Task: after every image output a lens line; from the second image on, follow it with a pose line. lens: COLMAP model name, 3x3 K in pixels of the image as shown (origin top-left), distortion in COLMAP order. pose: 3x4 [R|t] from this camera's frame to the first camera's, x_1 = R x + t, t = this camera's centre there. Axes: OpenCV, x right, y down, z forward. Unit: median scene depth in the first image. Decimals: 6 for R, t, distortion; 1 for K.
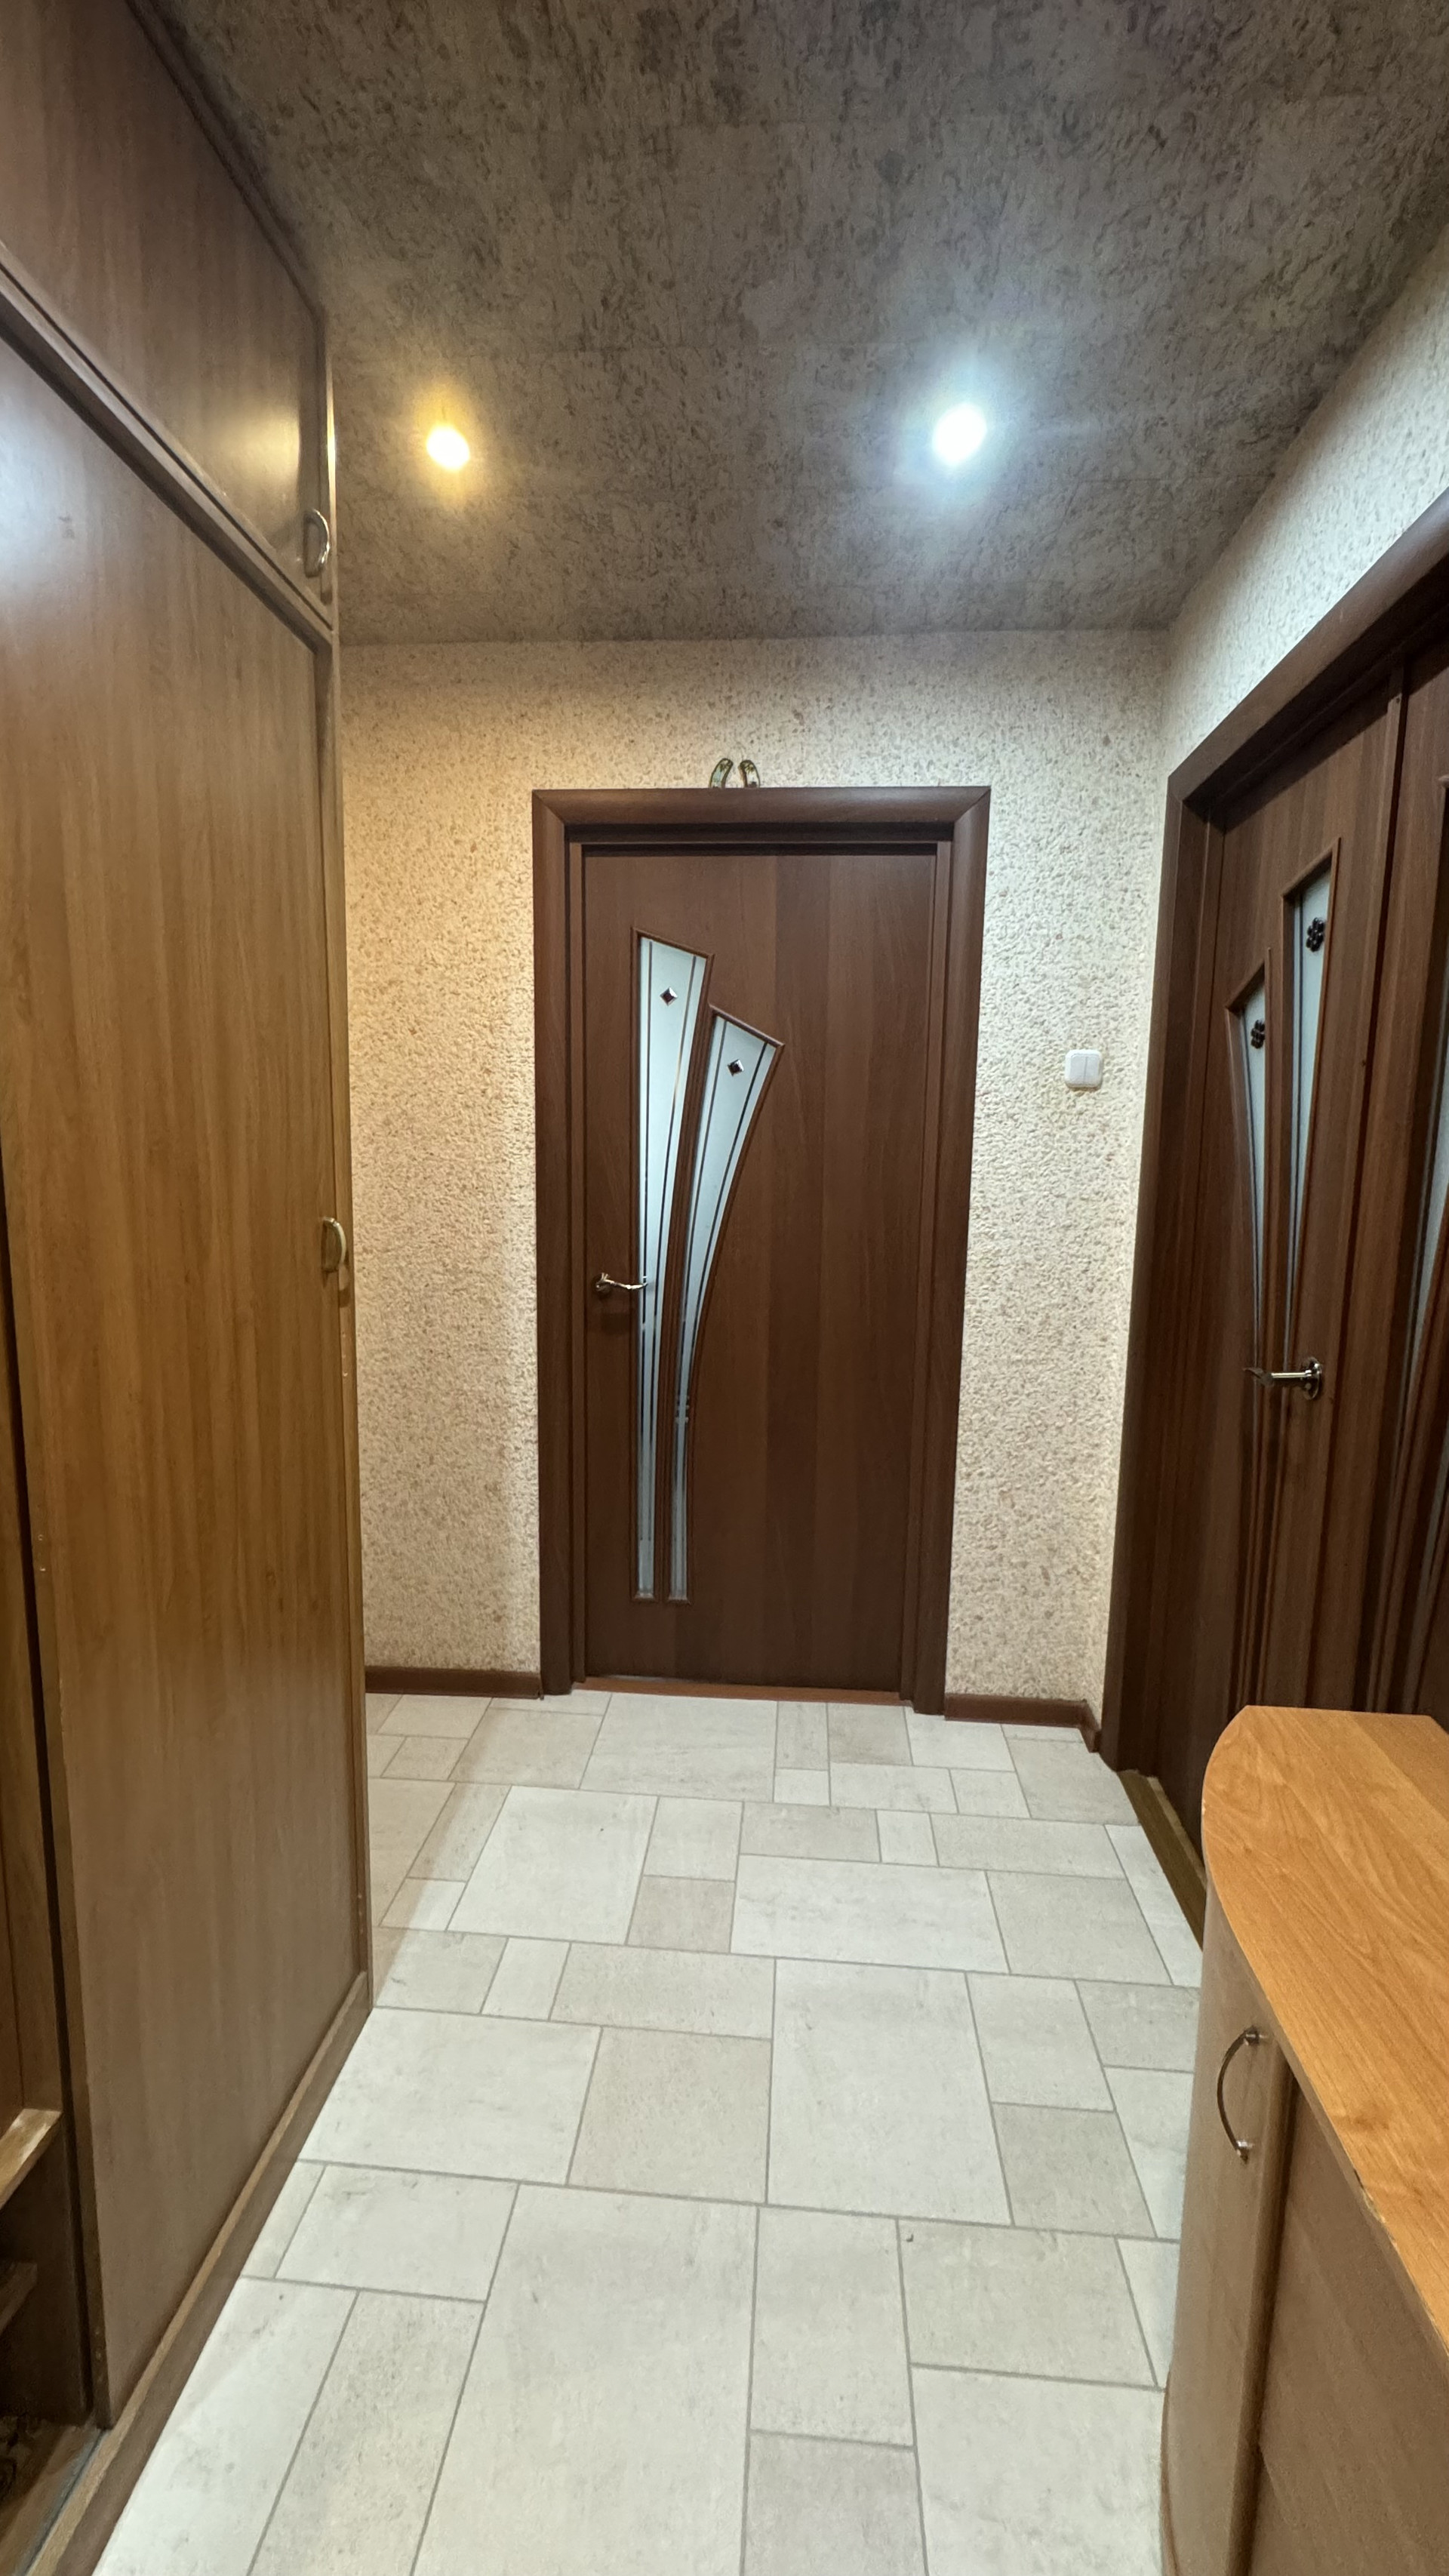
lens RADIAL K [[1025.6, 0, 733.0], [0, 1025.6, 1290.0], [0, 0, 1]] dist [-0.003308, -0.000268]
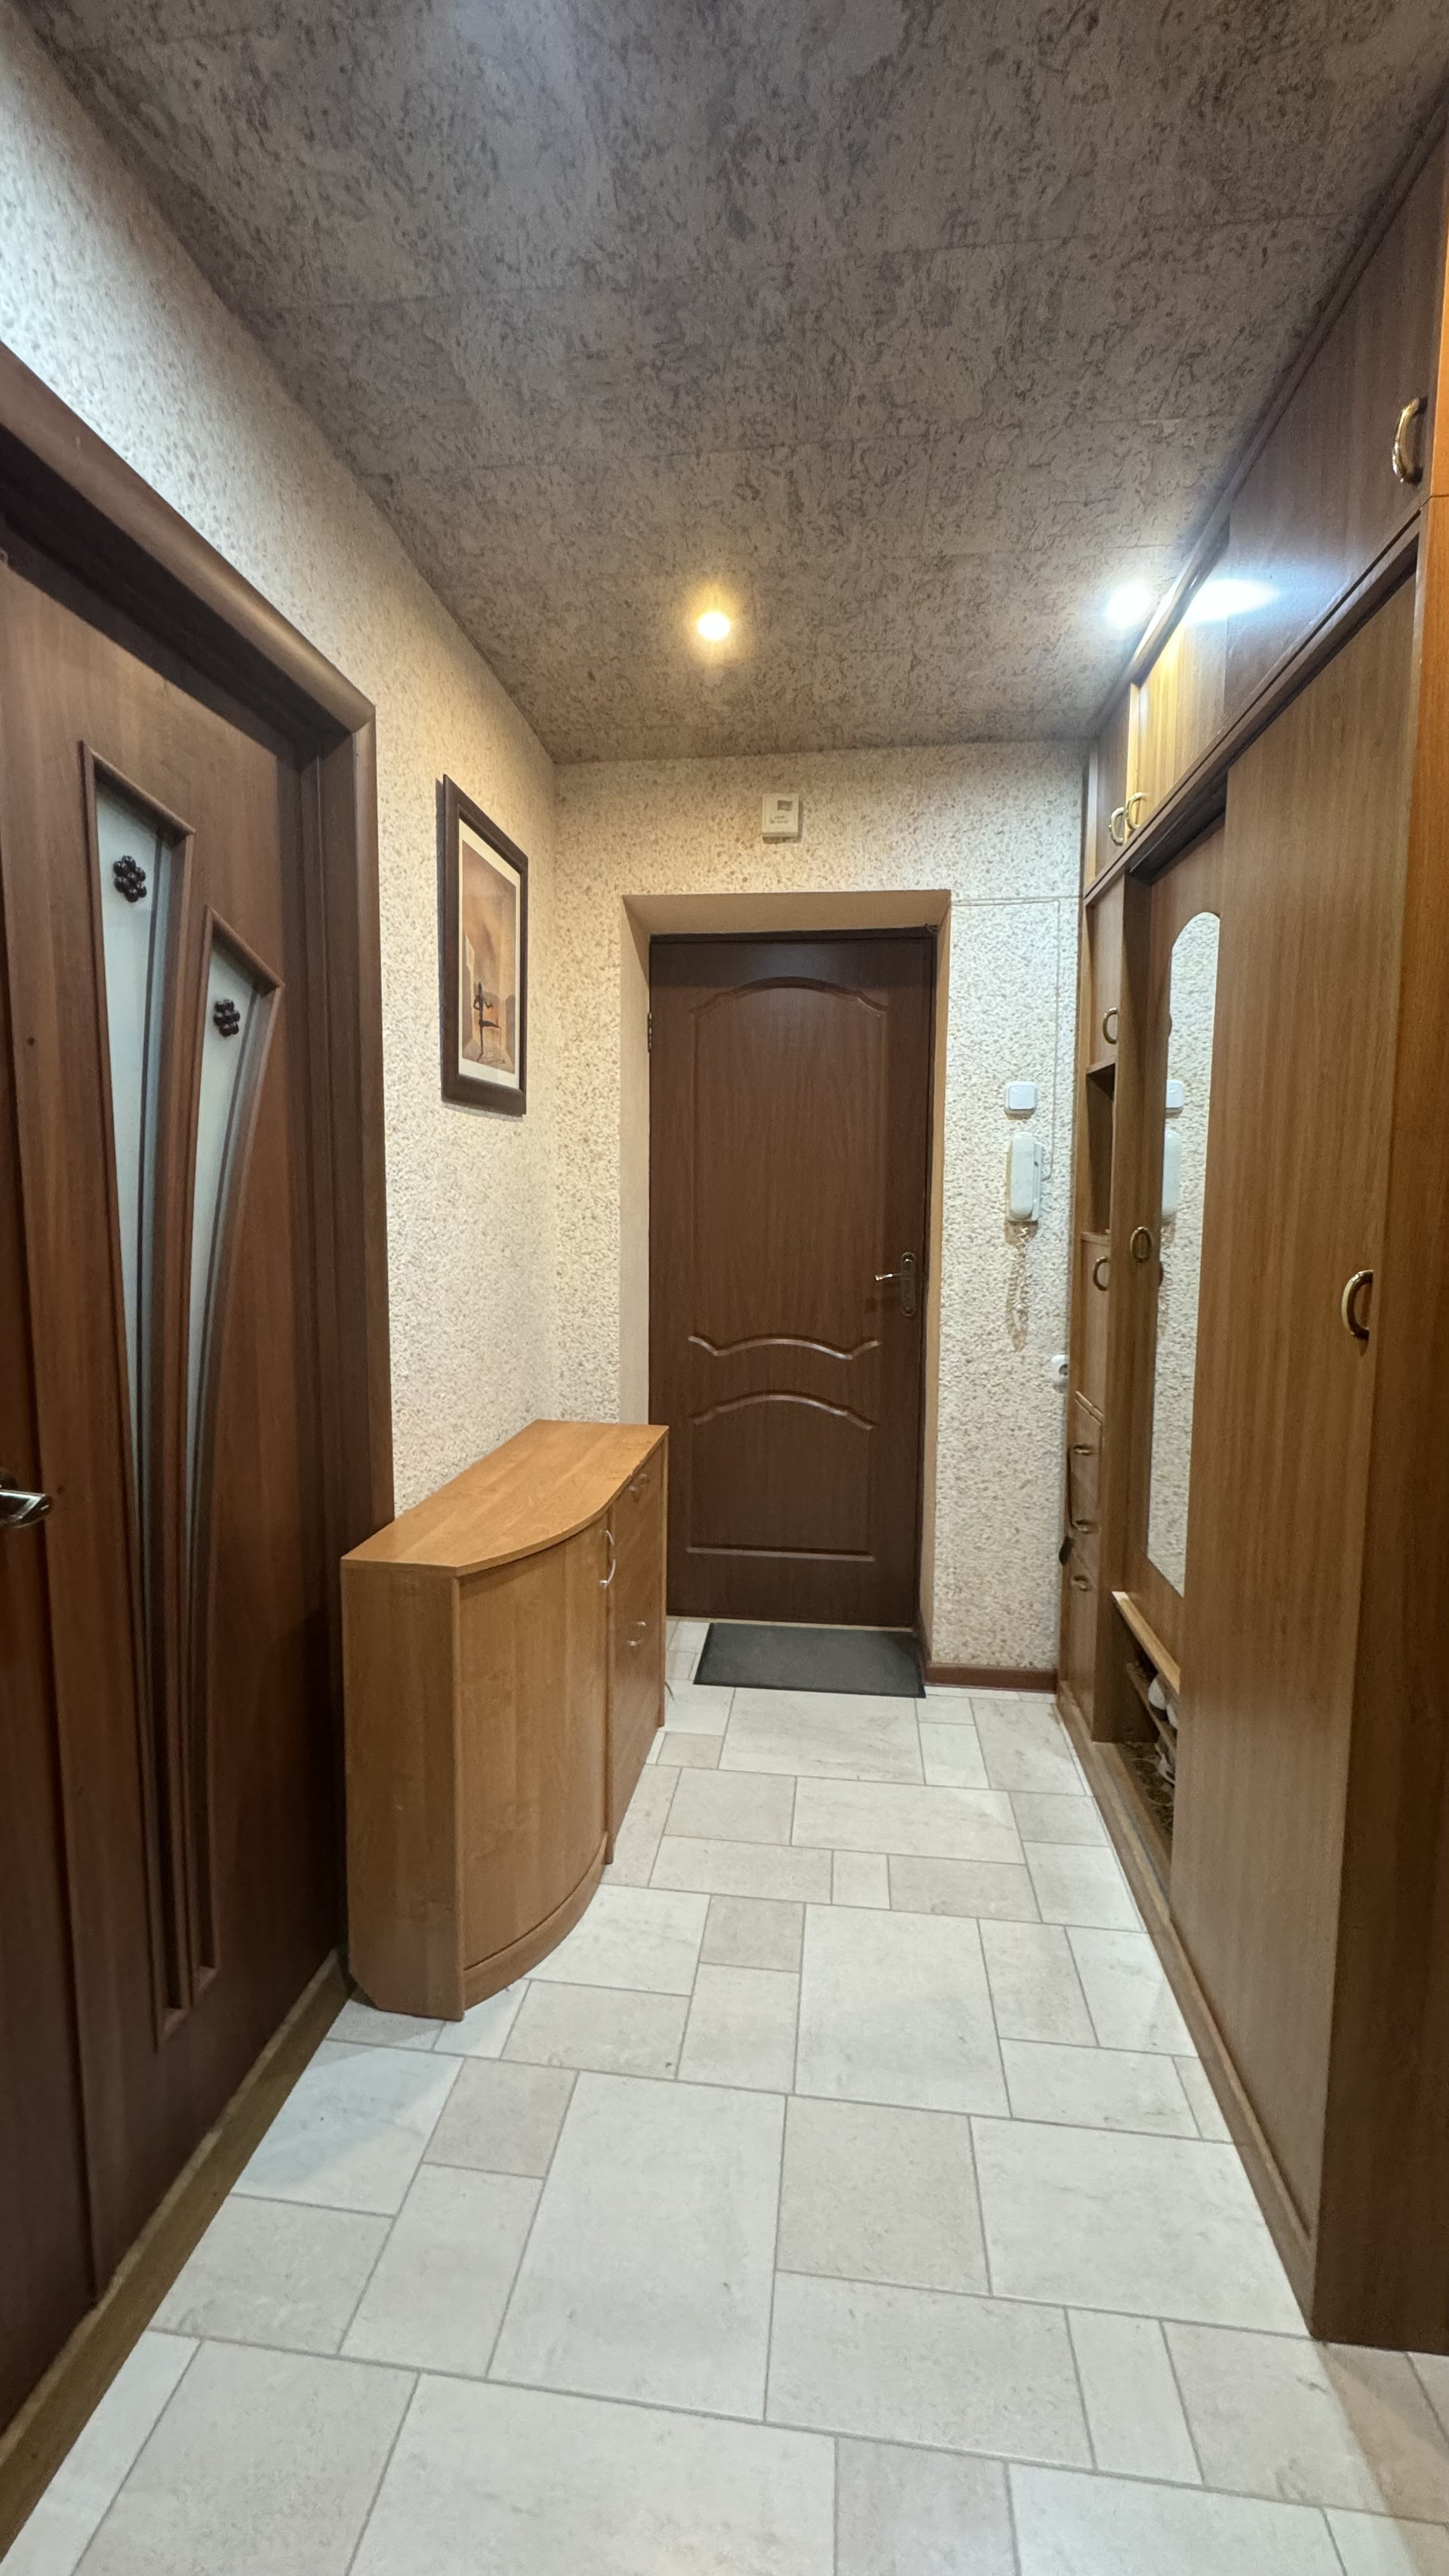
lens RADIAL K [[1025.6, 0, 725.0], [0, 1025.6, 1264.9], [0, 0, 1]] dist [-0.003308, -0.000268]
pose [[-0.998357, -0.030903, 0.048243, 0.082018], [-0.019976, 0.976975, 0.212415, -0.276885], [-0.053696, 0.211103, -0.975988, 2.128360]]
